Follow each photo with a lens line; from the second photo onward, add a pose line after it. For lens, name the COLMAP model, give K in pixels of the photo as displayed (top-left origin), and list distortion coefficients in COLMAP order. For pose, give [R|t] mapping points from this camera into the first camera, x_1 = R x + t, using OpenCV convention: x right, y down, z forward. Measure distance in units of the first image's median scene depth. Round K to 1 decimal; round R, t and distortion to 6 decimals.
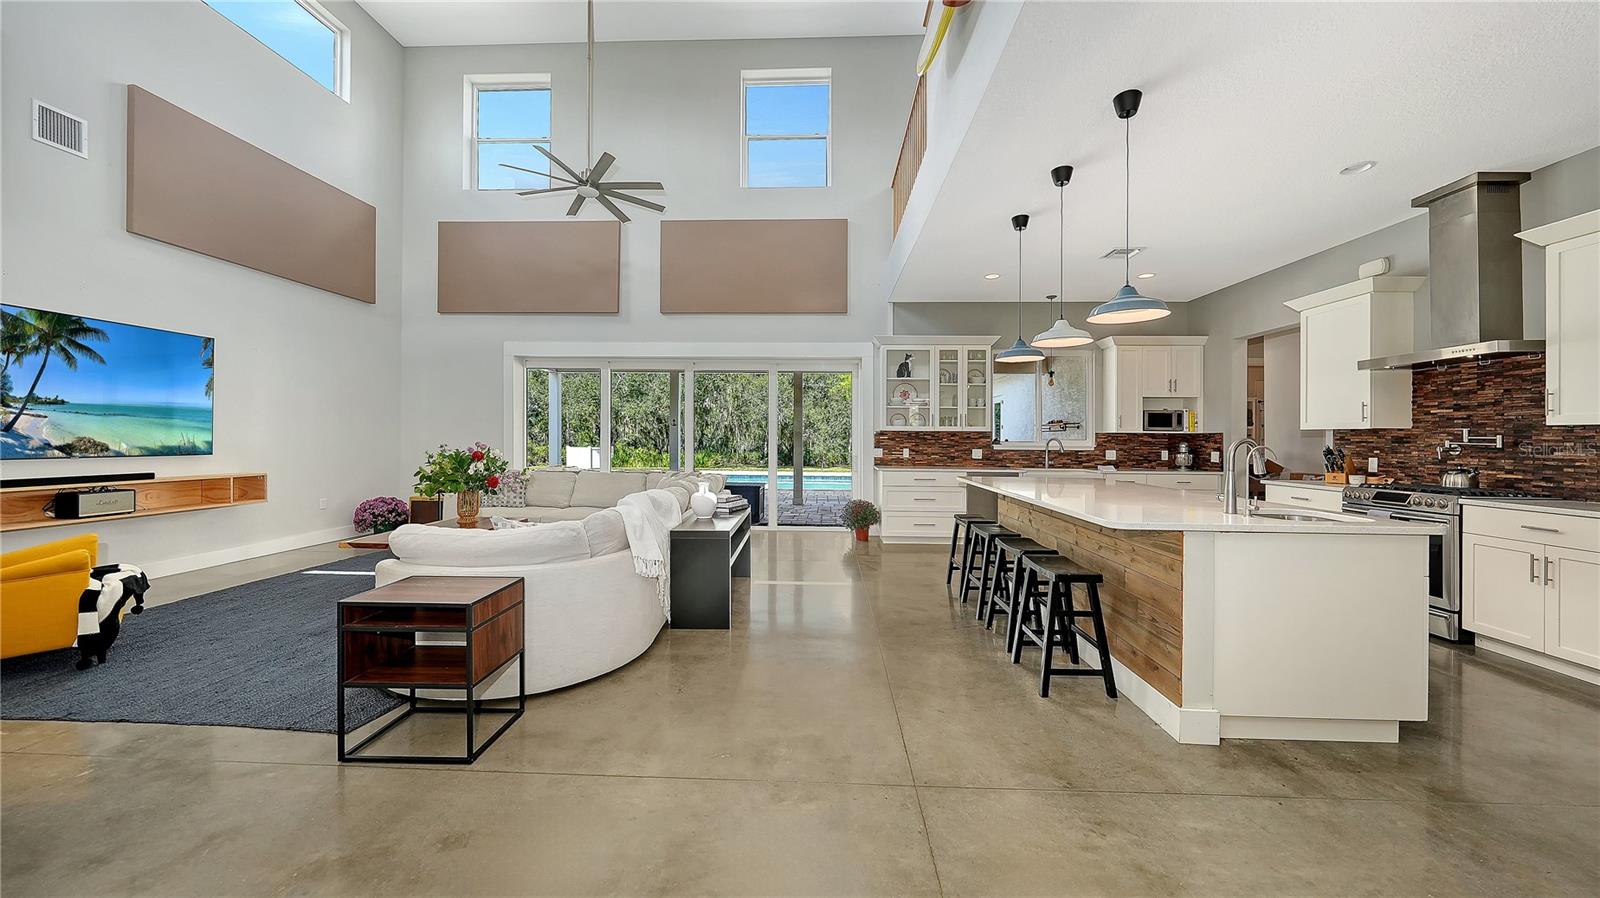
lens RADIAL K [[557.6, 0, 801.8], [0, 557.6, 438.1], [0, 0, 1]] dist [0.002234, -0.002180]
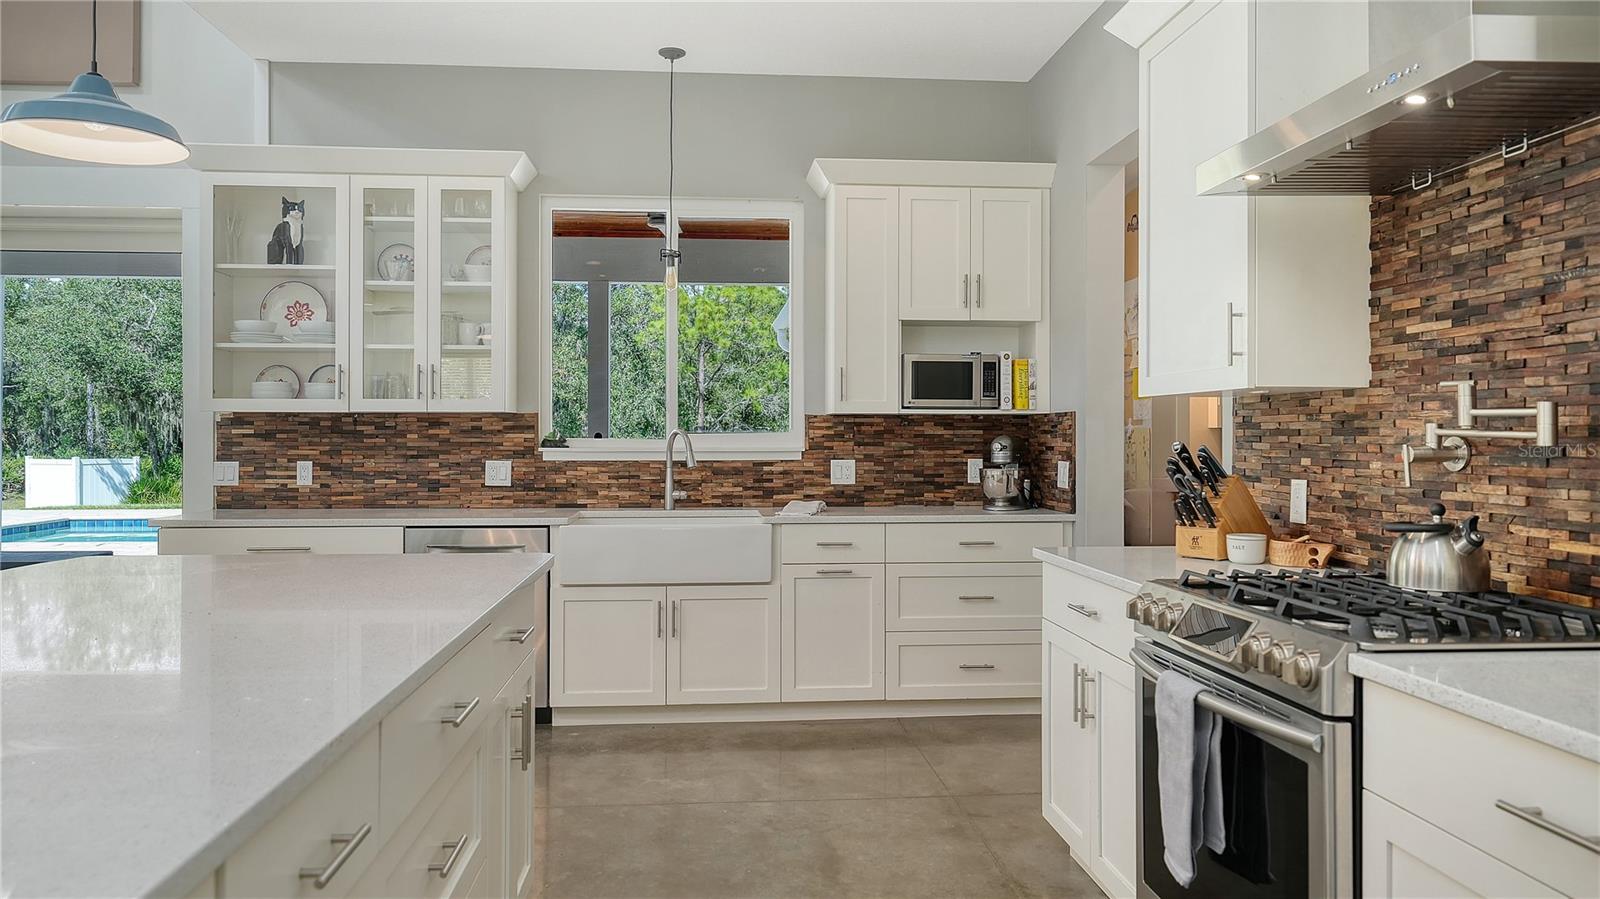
lens RADIAL K [[1070.4, 0, 778.7], [0, 1070.4, 437.1], [0, 0, 1]] dist [-0.000257, -0.000686]
pose [[0.992143, -0.008574, 0.124816, 0.447376], [0.008367, 0.999963, 0.002187, 0.004493], [-0.124830, -0.001125, 0.992177, 0.286955]]
